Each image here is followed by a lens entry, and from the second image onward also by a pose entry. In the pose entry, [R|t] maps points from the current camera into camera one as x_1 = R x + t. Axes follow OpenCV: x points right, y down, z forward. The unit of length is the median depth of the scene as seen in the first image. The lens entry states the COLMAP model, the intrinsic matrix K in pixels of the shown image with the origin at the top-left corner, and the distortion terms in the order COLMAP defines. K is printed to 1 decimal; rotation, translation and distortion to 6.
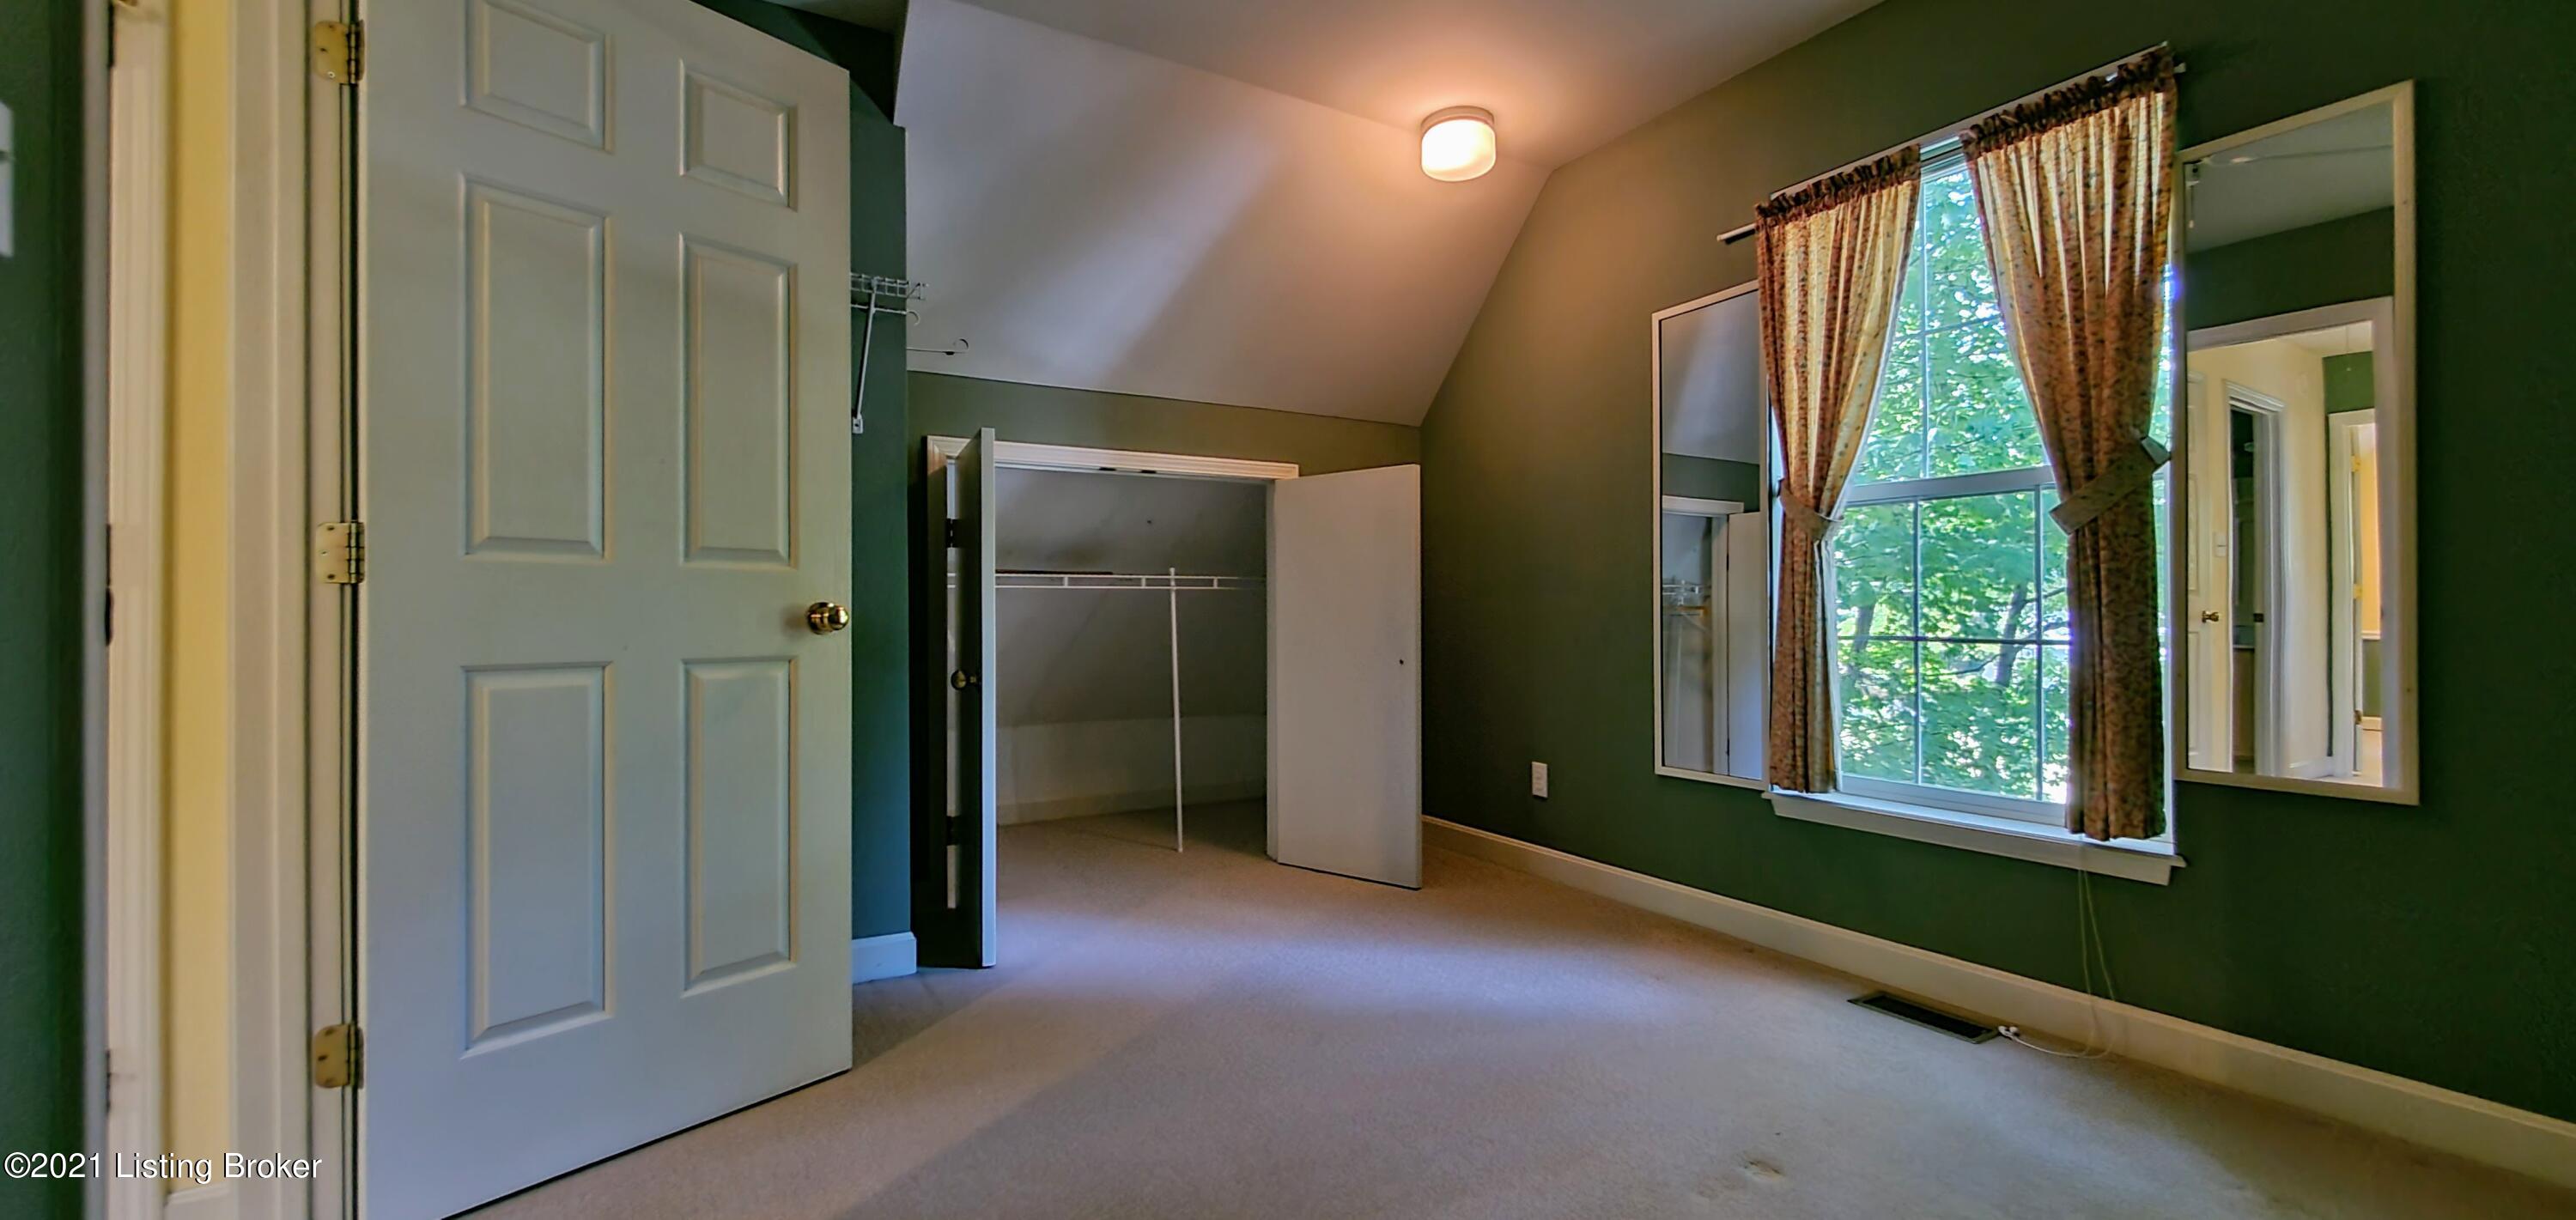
lens RADIAL K [[1026.8, 0, 1288.0], [0, 1026.8, 610.0], [0, 0, 1]] dist [0.018426, 0.000073]
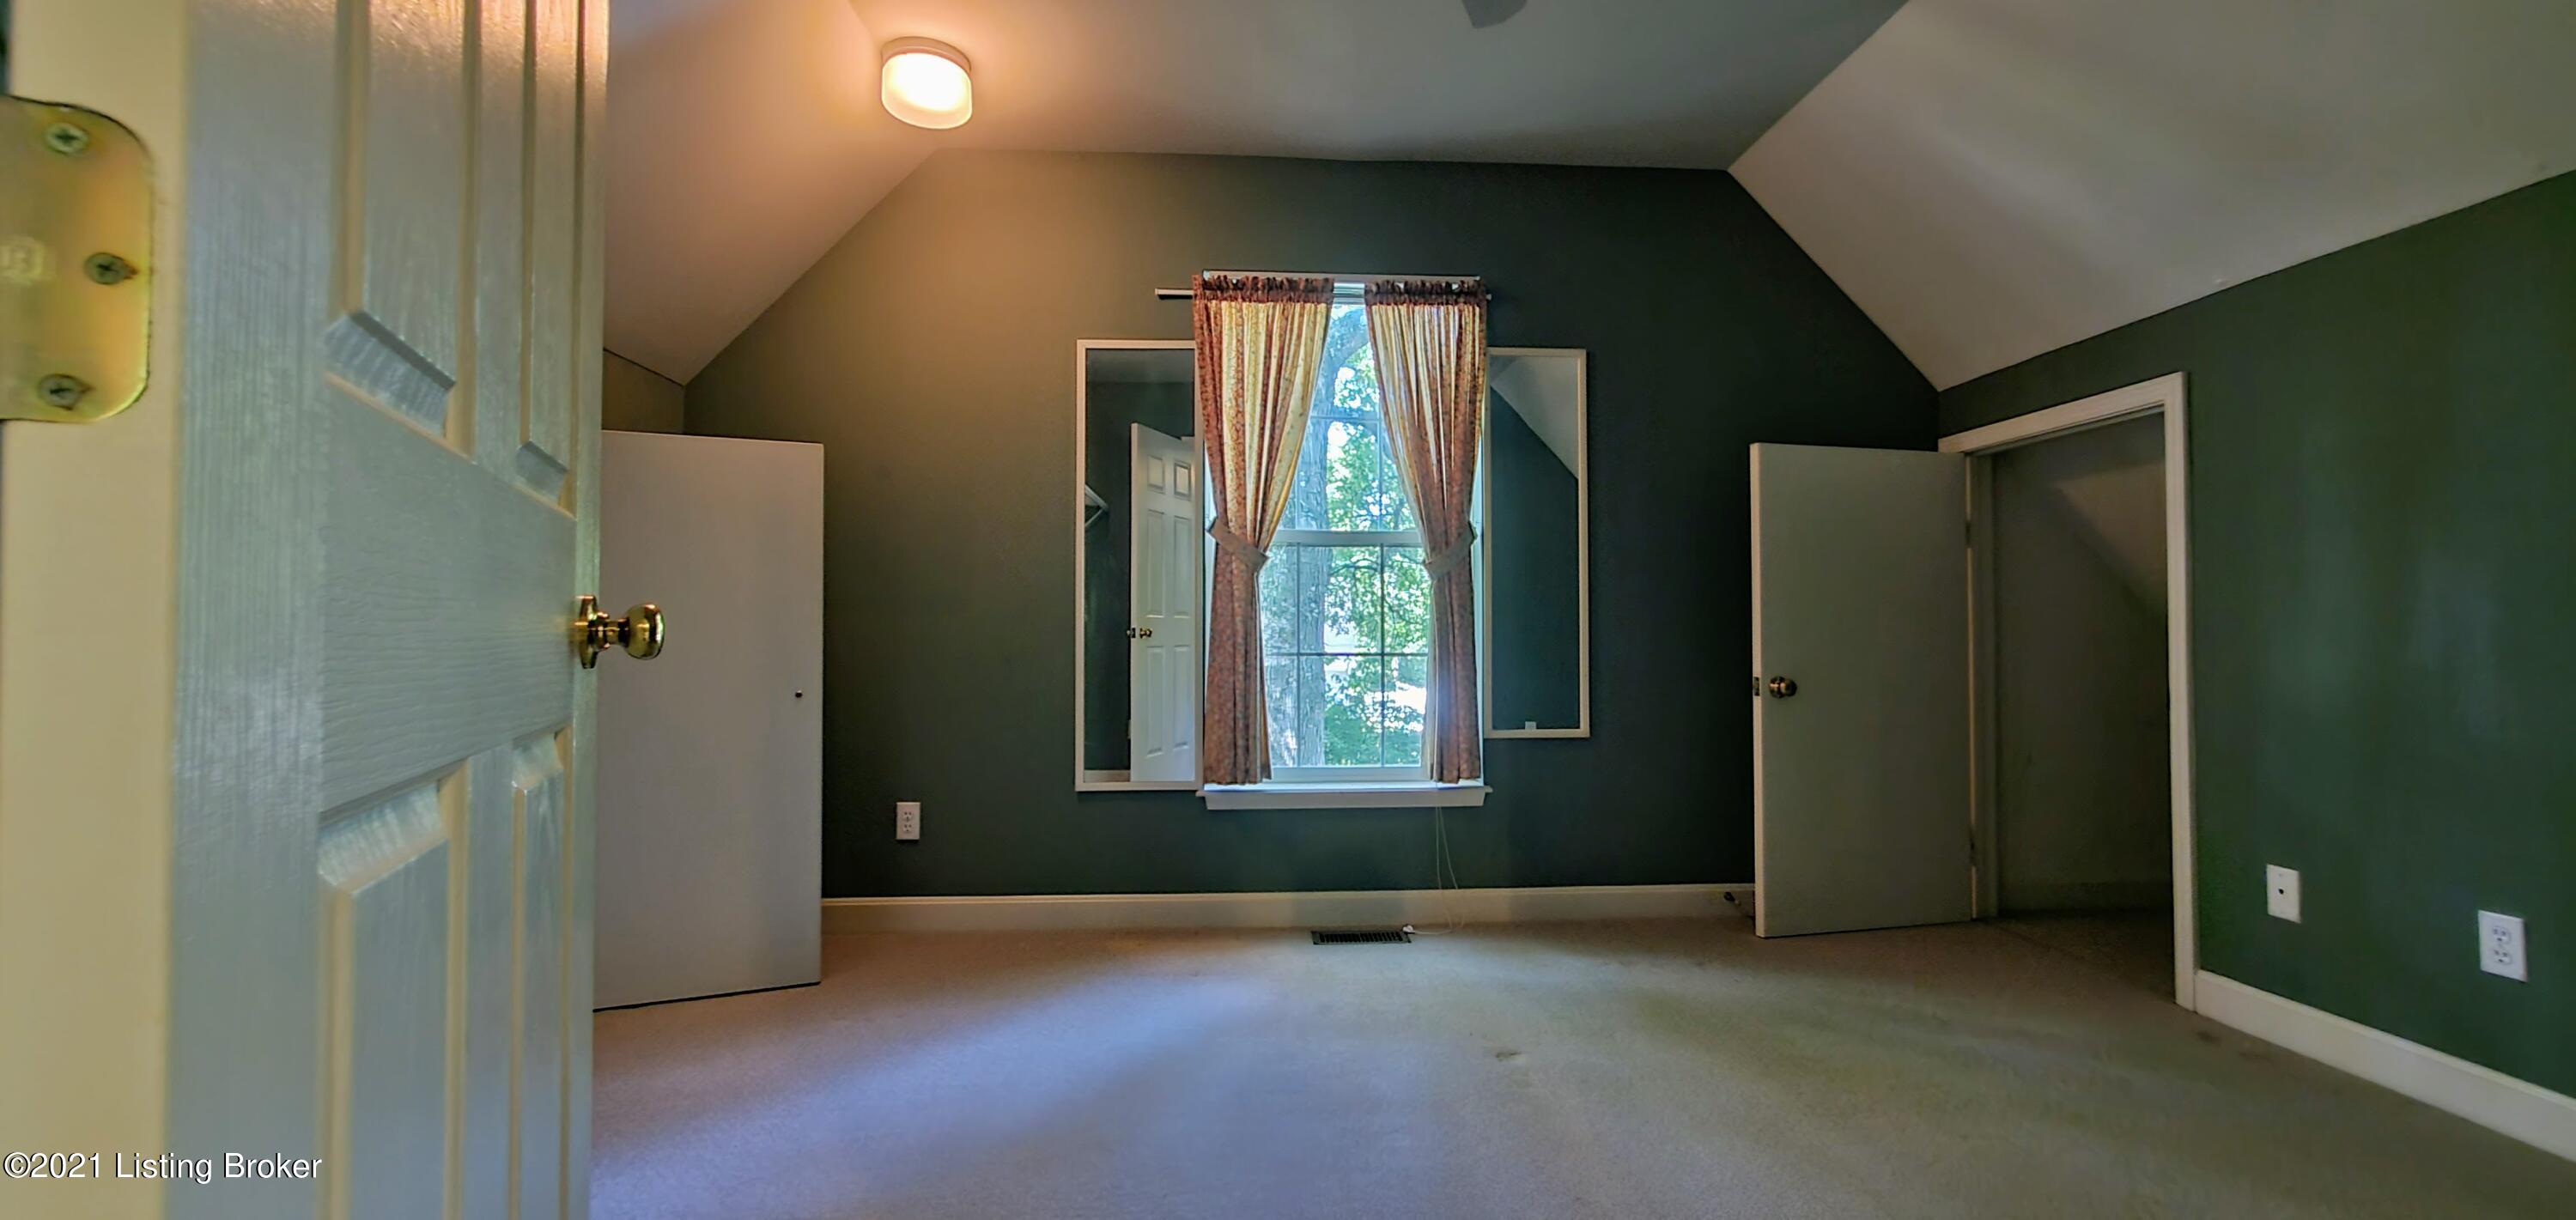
lens RADIAL K [[1037.0, 0, 1296.6], [0, 1037.0, 610.5], [0, 0, 1]] dist [-0.001543, 0.000028]
pose [[0.473210, 0.020520, 0.880711, -0.541183], [-0.004068, 0.999769, -0.021108, 0.001769], [-0.880940, 0.006406, 0.473184, 0.395208]]
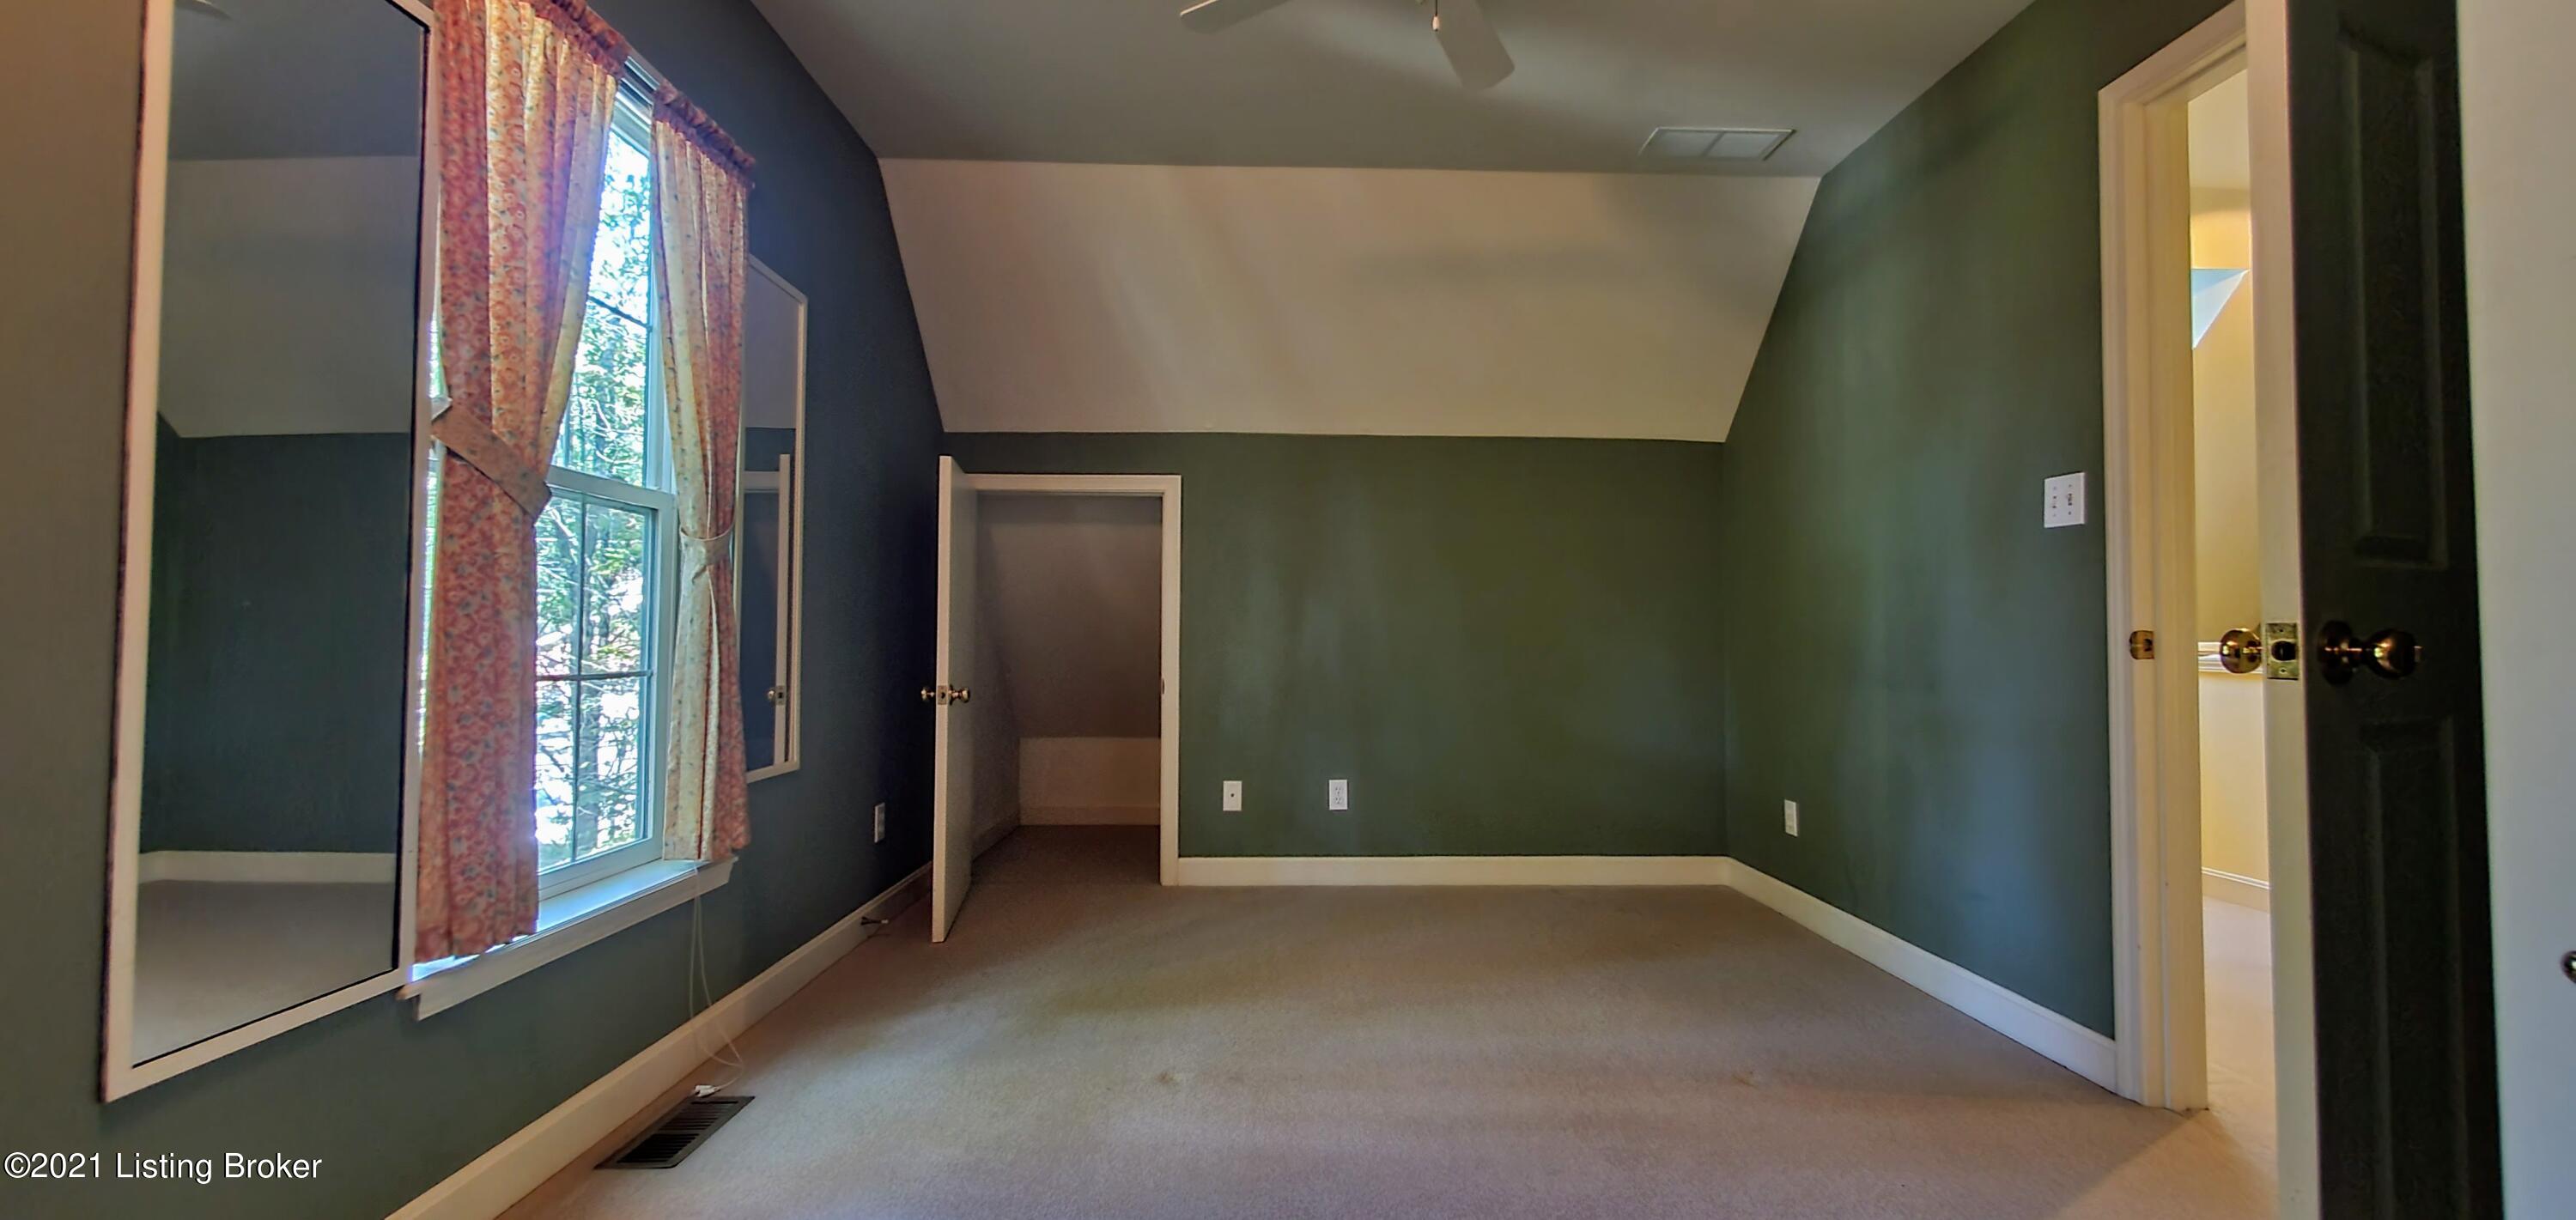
lens RADIAL K [[1037.0, 0, 1296.6], [0, 1037.0, 610.5], [0, 0, 1]] dist [-0.001543, 0.000028]
pose [[-0.865742, 0.011683, 0.500355, -0.198321], [-0.007779, 0.999293, -0.036794, 0.005766], [-0.500431, -0.035747, -0.865038, 1.341907]]
